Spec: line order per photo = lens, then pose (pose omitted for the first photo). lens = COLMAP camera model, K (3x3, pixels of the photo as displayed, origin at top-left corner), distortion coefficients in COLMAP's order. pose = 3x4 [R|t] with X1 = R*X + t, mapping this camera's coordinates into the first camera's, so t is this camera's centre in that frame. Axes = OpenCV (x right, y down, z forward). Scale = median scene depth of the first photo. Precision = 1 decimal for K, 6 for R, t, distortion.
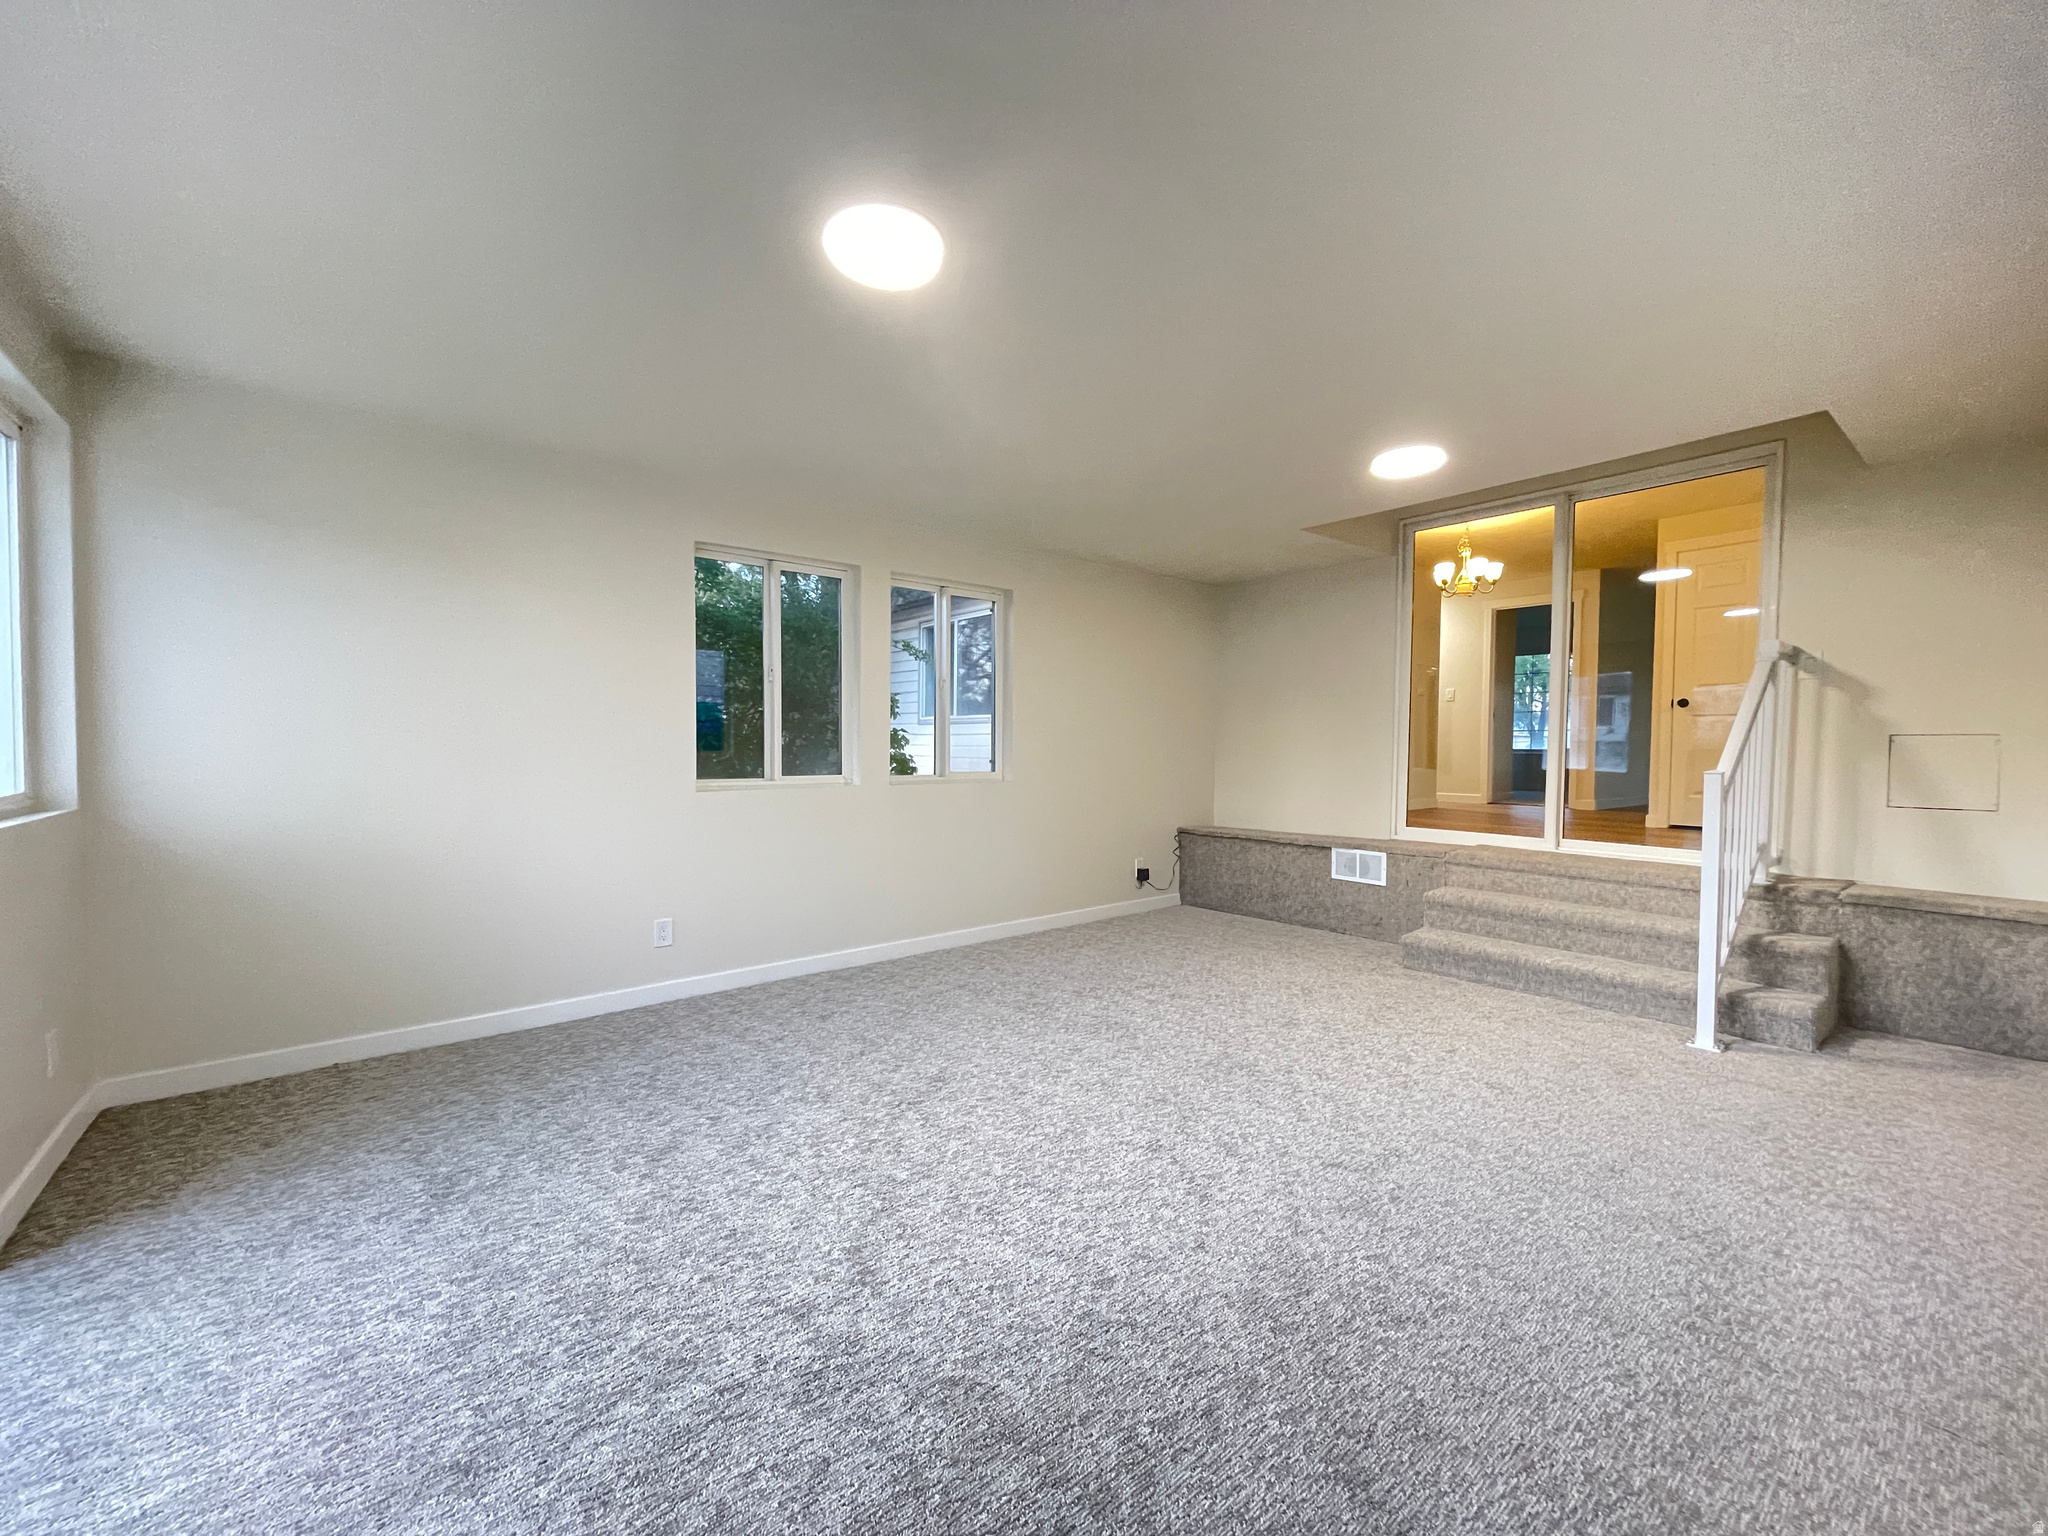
lens RADIAL K [[828.5, 0, 1024.0], [0, 828.5, 768.0], [0, 0, 1]] dist [0.000735, -0.000041]
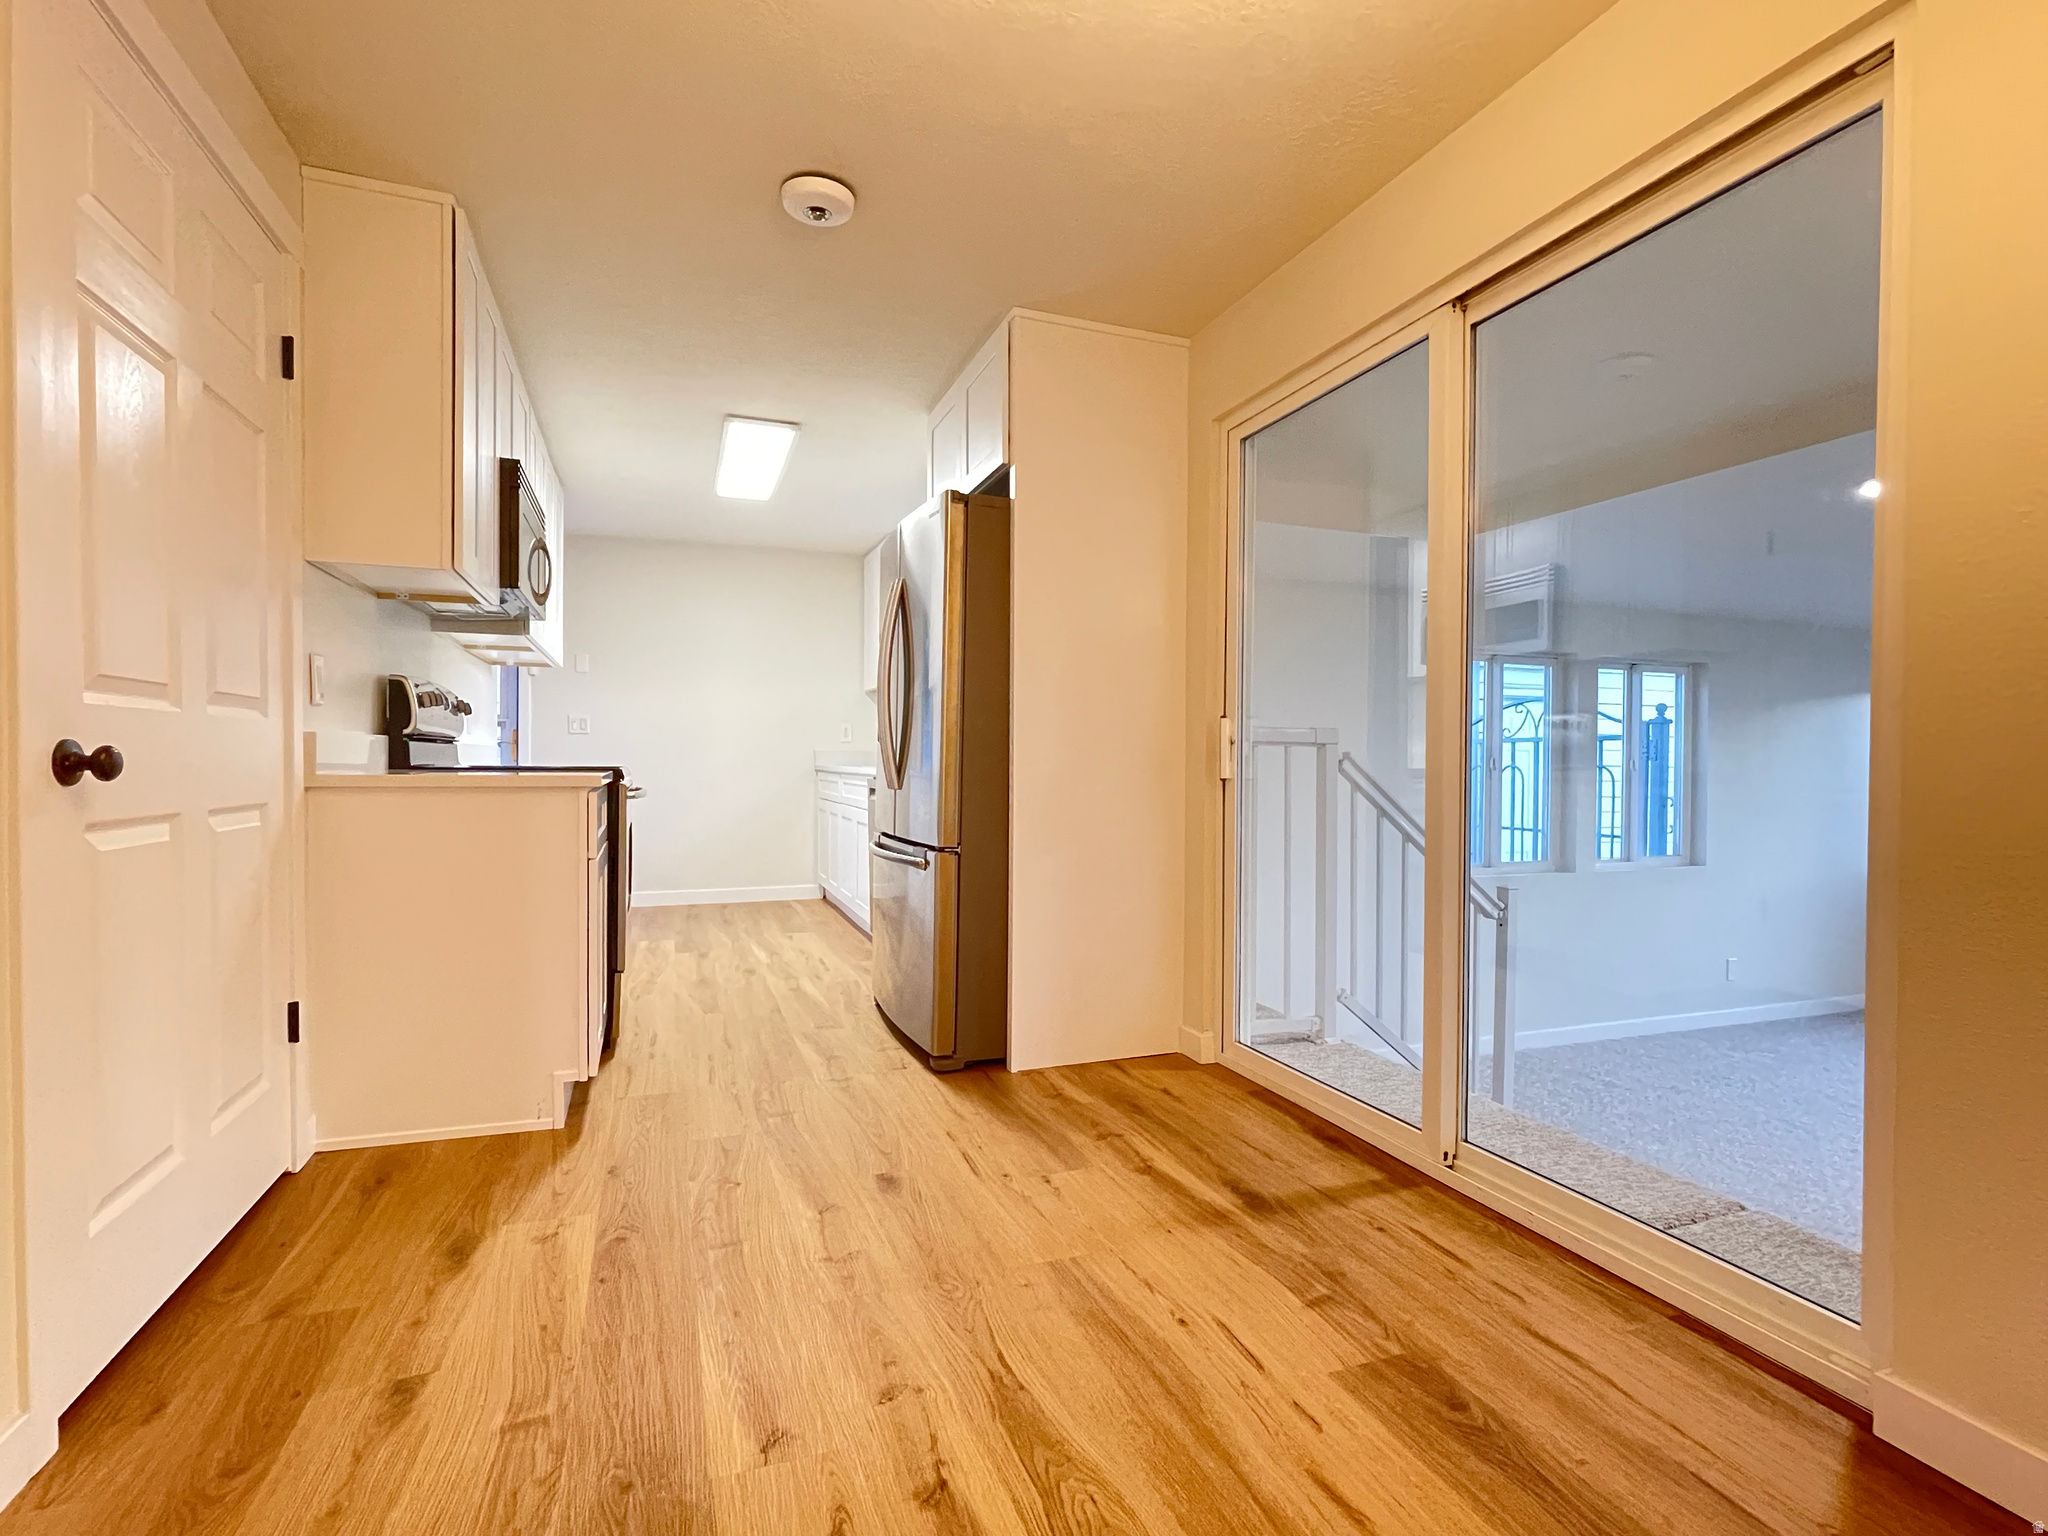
lens RADIAL K [[952.6, 0, 1024.0], [0, 952.6, 768.0], [0, 0, 1]] dist [0.001178, 0.000084]
pose [[-0.949836, -0.016018, 0.312338, 0.510843], [-0.005282, 0.999367, 0.035189, -0.084642], [-0.312703, 0.031774, -0.949319, 1.125116]]
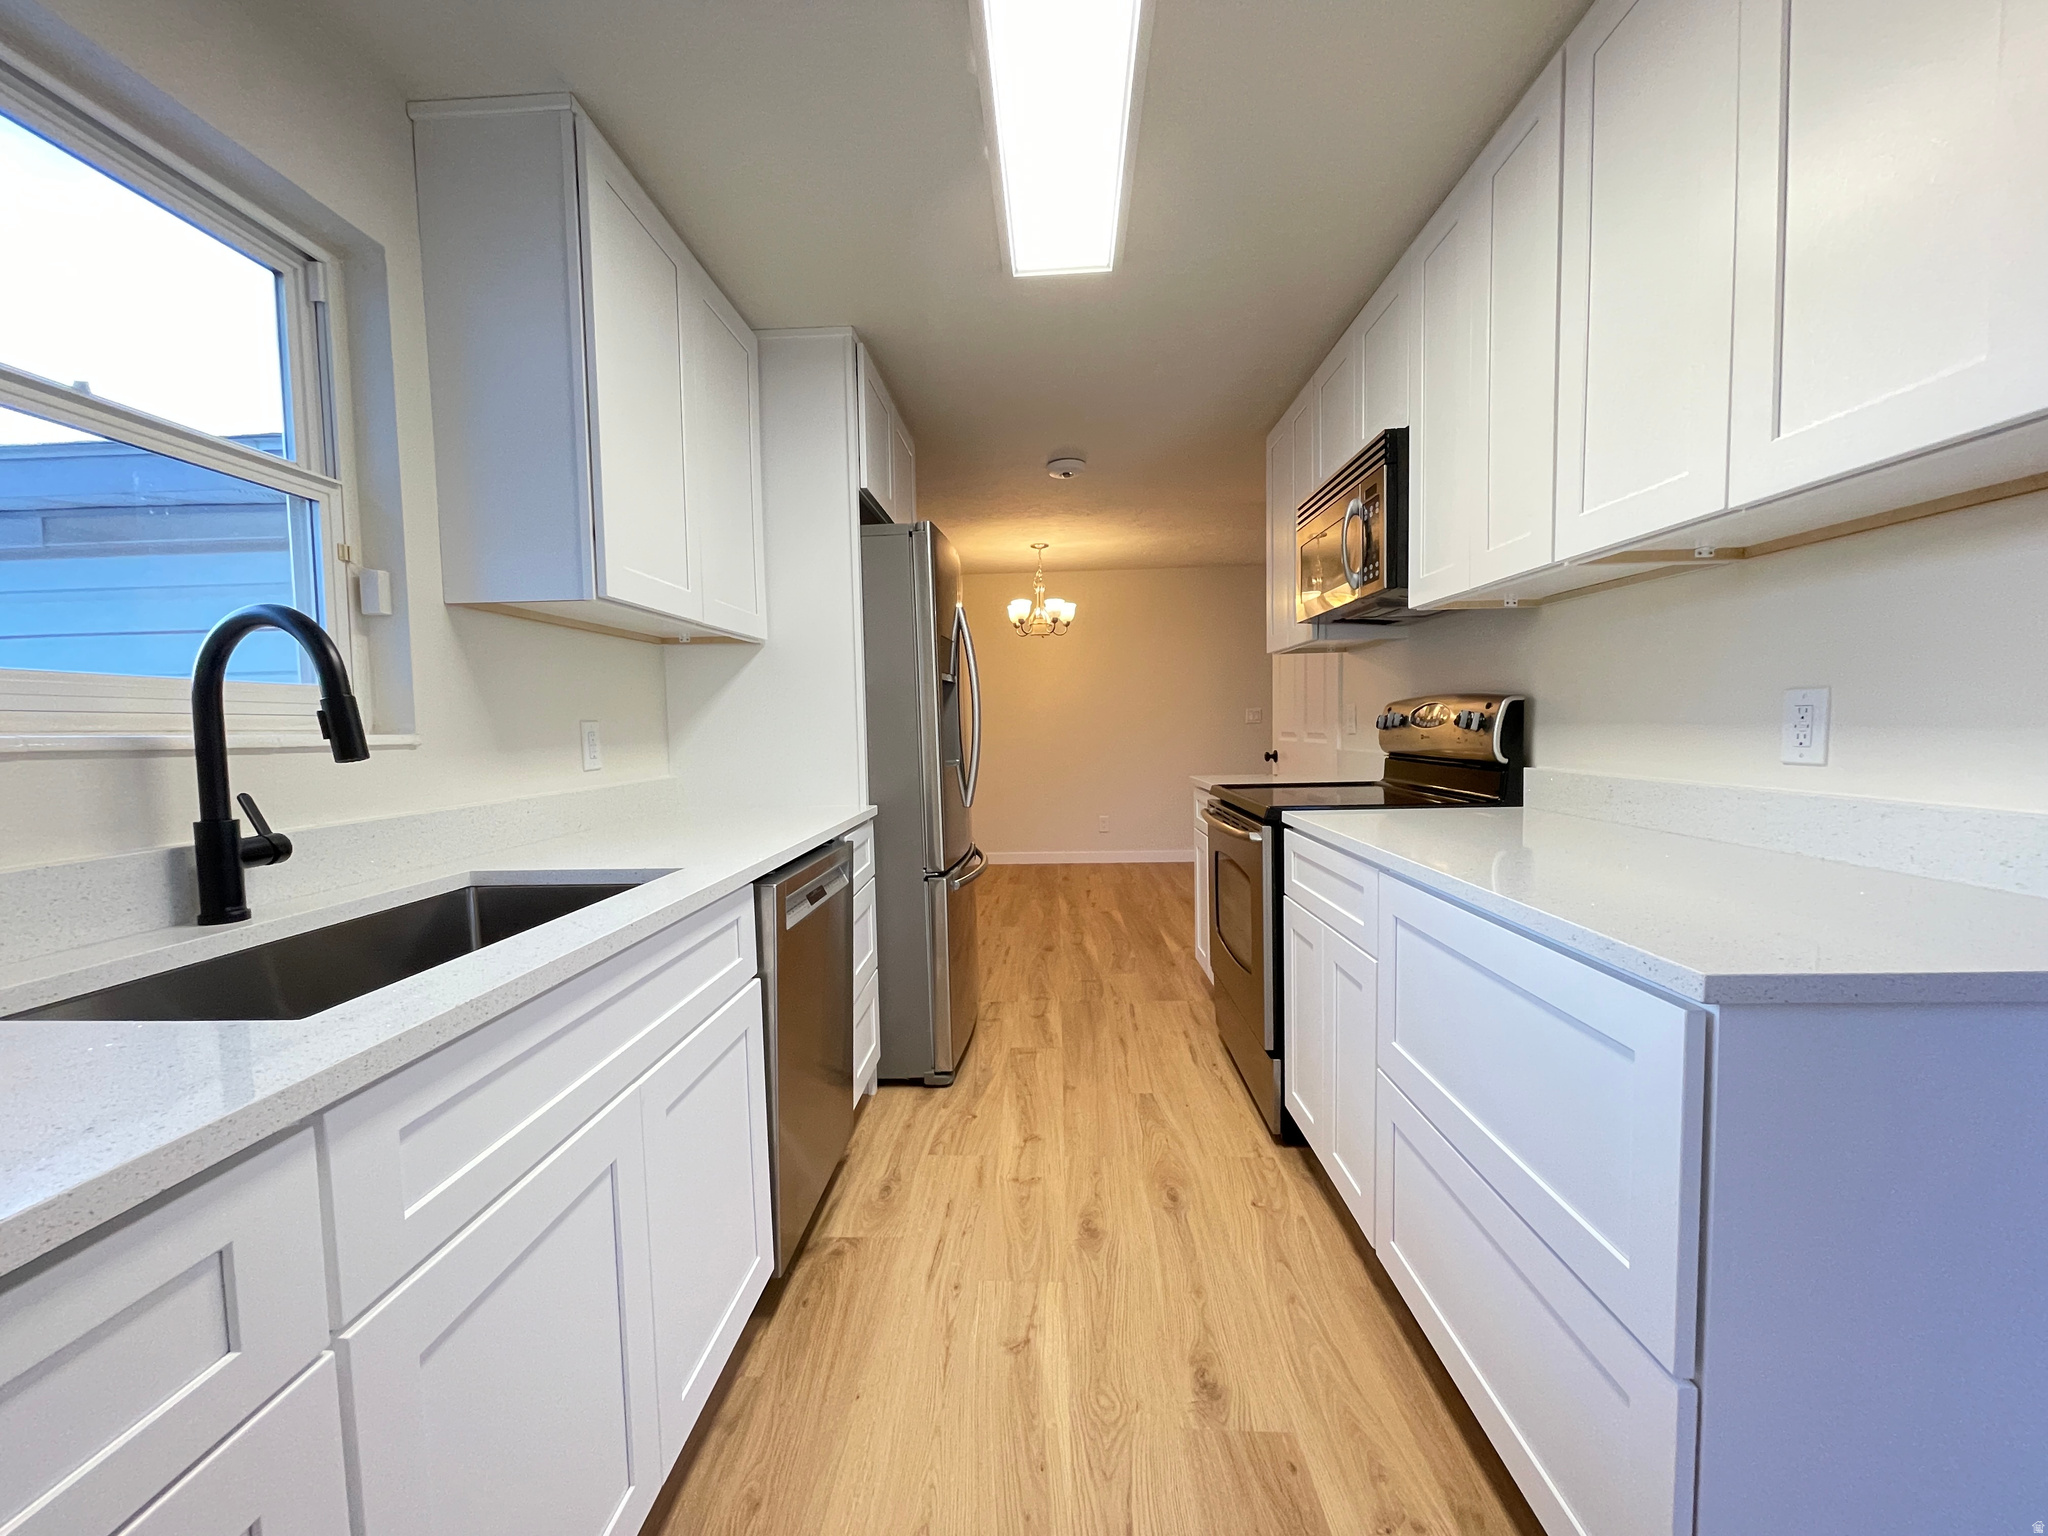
lens RADIAL K [[828.5, 0, 1024.0], [0, 828.5, 768.0], [0, 0, 1]] dist [0.000735, -0.000041]
pose [[0.753655, 0.014369, -0.657113, 1.092217], [0.006998, 0.999529, 0.029883, -0.089923], [0.657233, -0.027120, 0.753200, 0.295623]]
